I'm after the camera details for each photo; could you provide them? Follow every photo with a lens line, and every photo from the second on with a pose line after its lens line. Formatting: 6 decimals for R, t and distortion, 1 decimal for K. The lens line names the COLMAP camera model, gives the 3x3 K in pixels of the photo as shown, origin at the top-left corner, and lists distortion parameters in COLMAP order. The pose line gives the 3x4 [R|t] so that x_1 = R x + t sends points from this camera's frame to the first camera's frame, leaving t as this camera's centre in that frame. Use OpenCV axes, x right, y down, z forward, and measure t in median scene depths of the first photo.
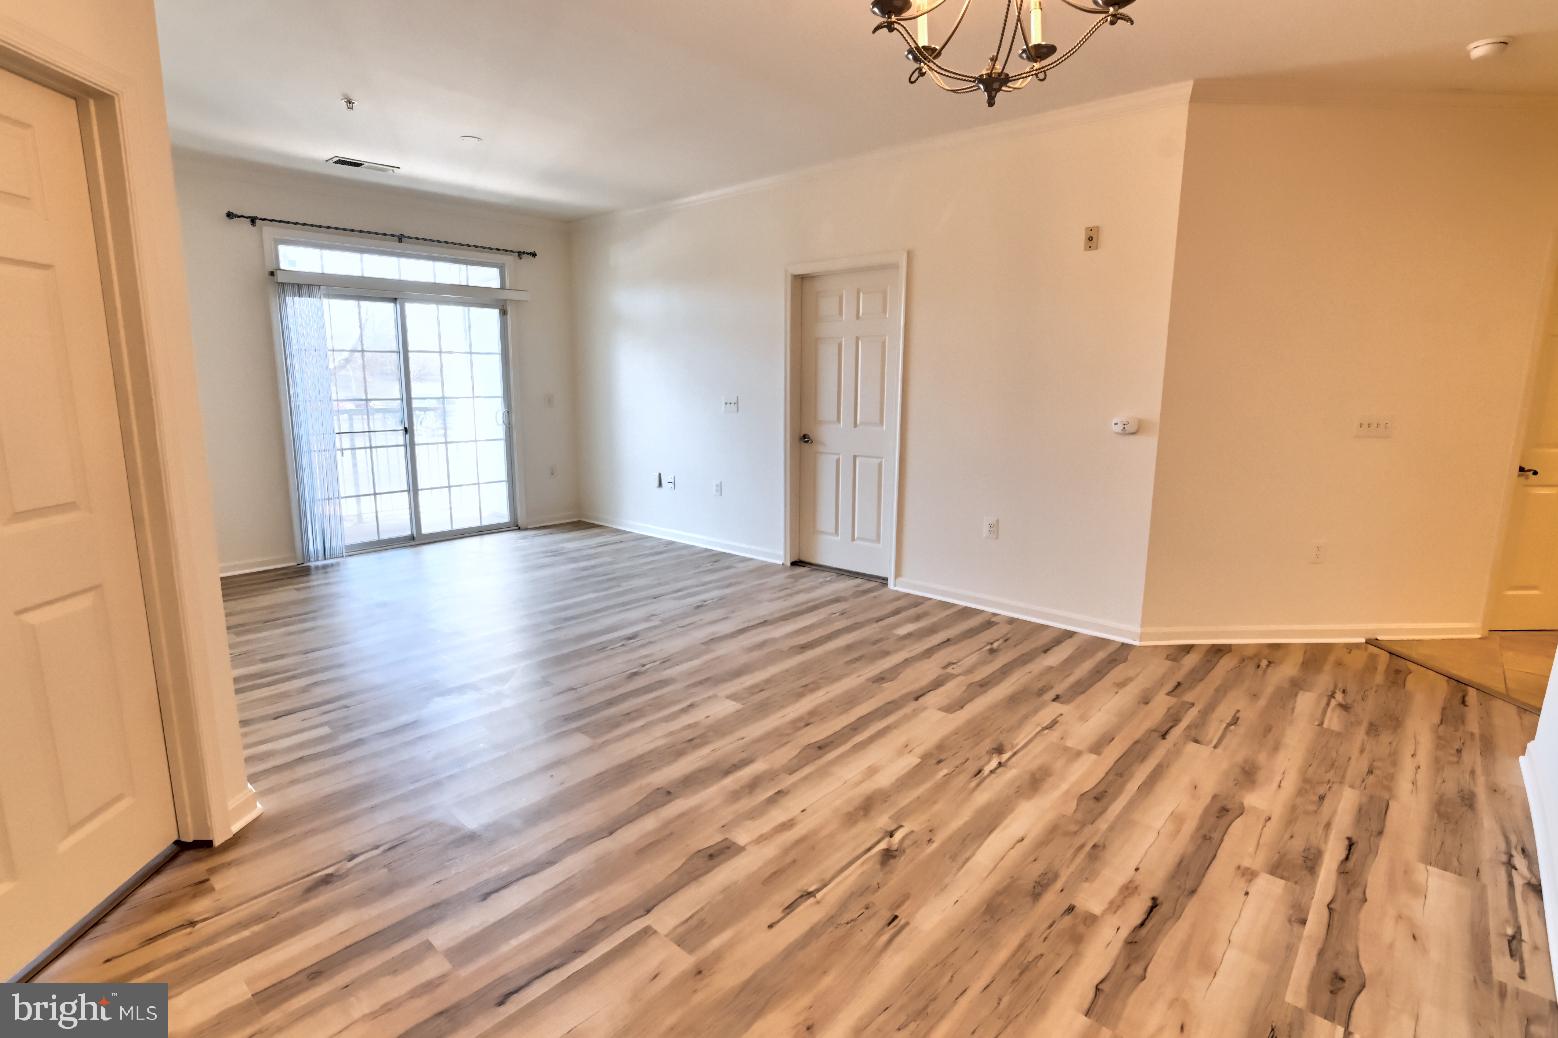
lens RADIAL K [[757.6, 0, 768.7], [0, 757.6, 517.5], [0, 0, 1]] dist [-0.030597, 0.009869]
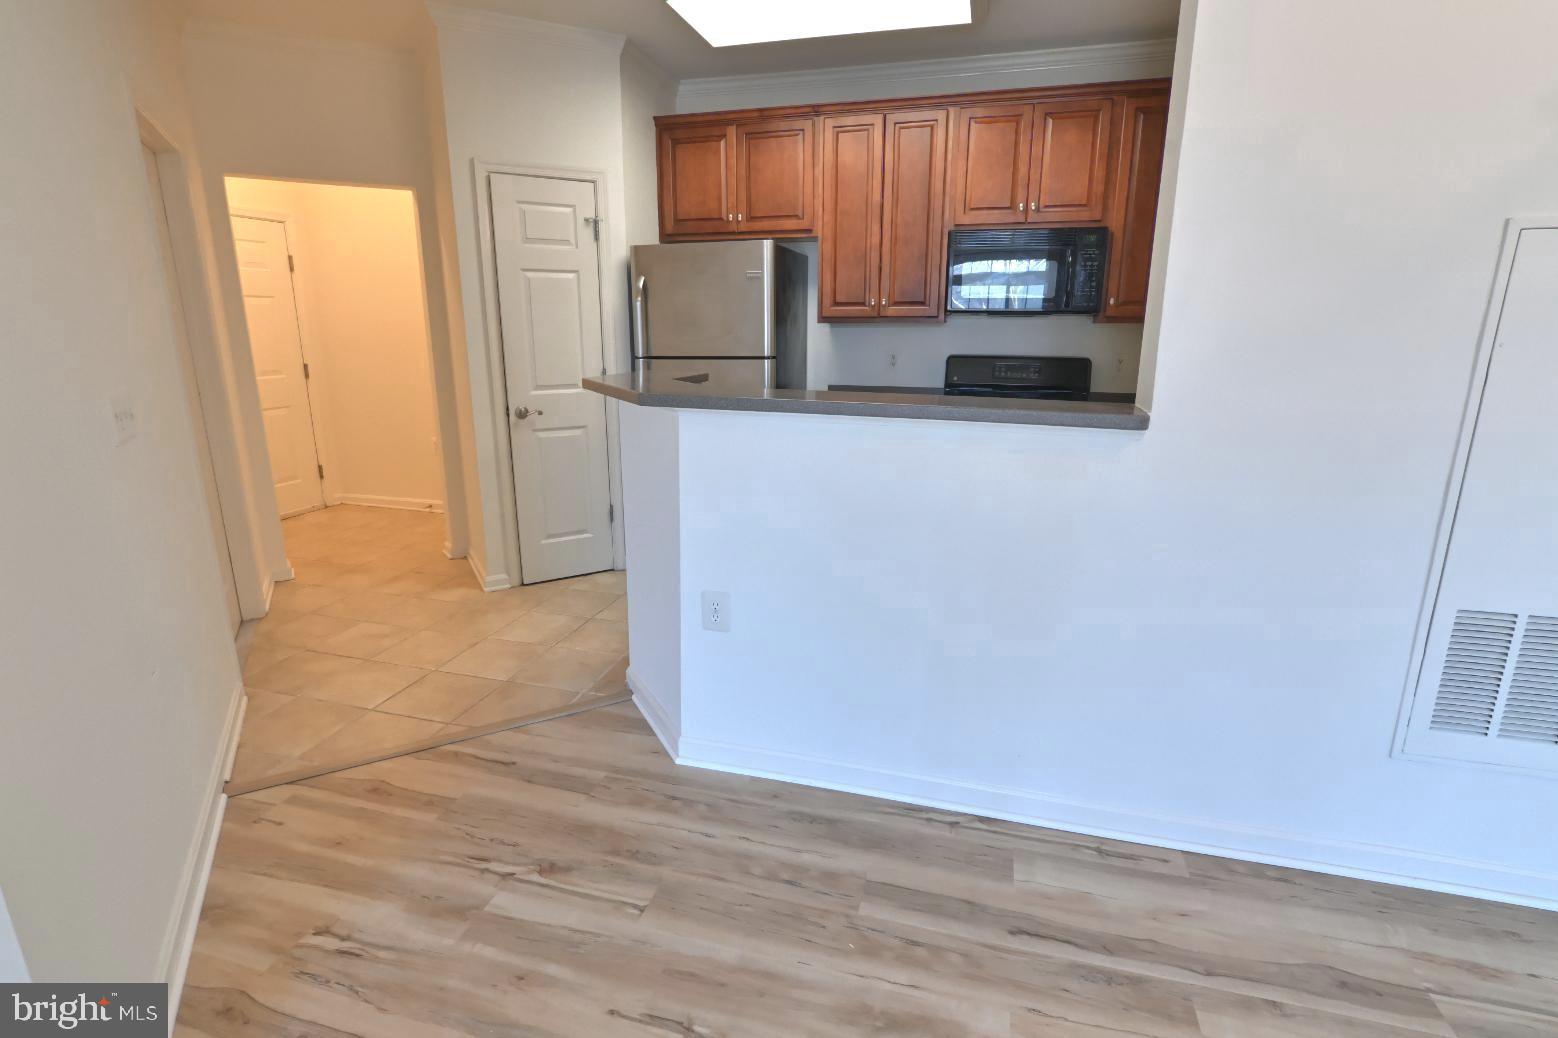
lens RADIAL K [[755.9, 0, 769.0], [0, 755.9, 516.8], [0, 0, 1]] dist [-0.030616, 0.009863]
pose [[-0.442933, -0.232460, 0.865894, 0.203678], [0.162077, 0.929128, 0.332344, -0.160036], [-0.881783, 0.287548, -0.373865, 0.859128]]
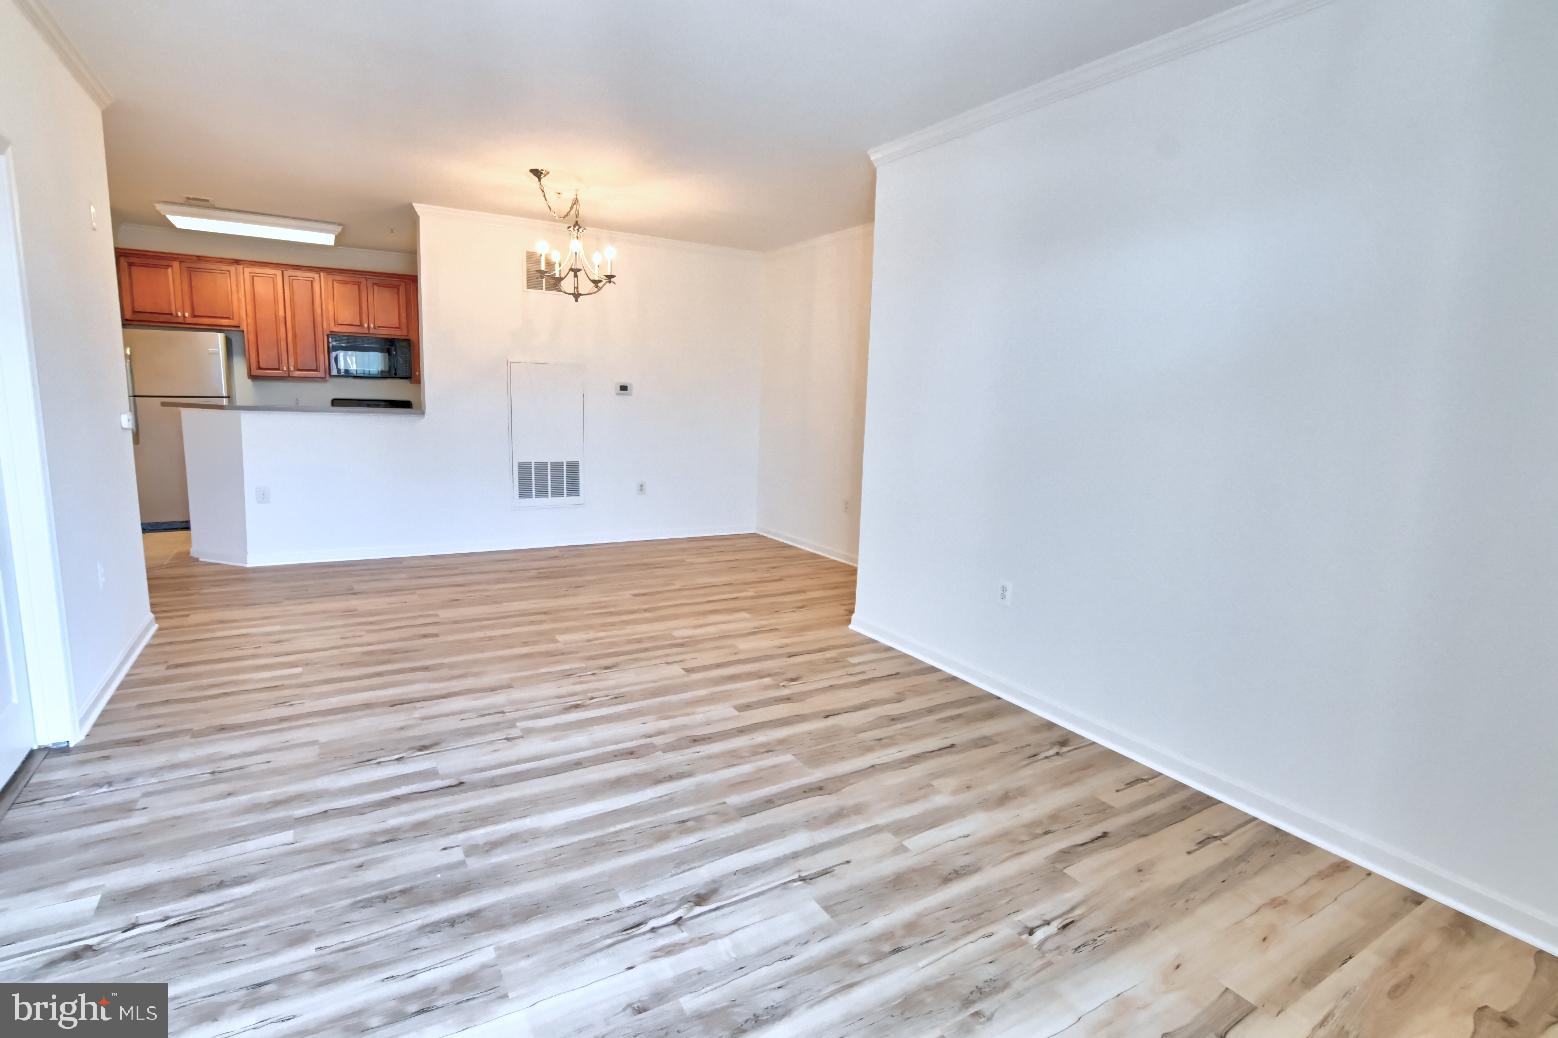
lens RADIAL K [[756.6, 0, 764.7], [0, 756.6, 521.1], [0, 0, 1]] dist [-0.027637, 0.009029]
pose [[-0.954281, -0.088523, 0.285501, -0.649261], [0.014145, 0.940697, 0.338952, -0.334372], [-0.298575, 0.327494, -0.896438, 1.750892]]
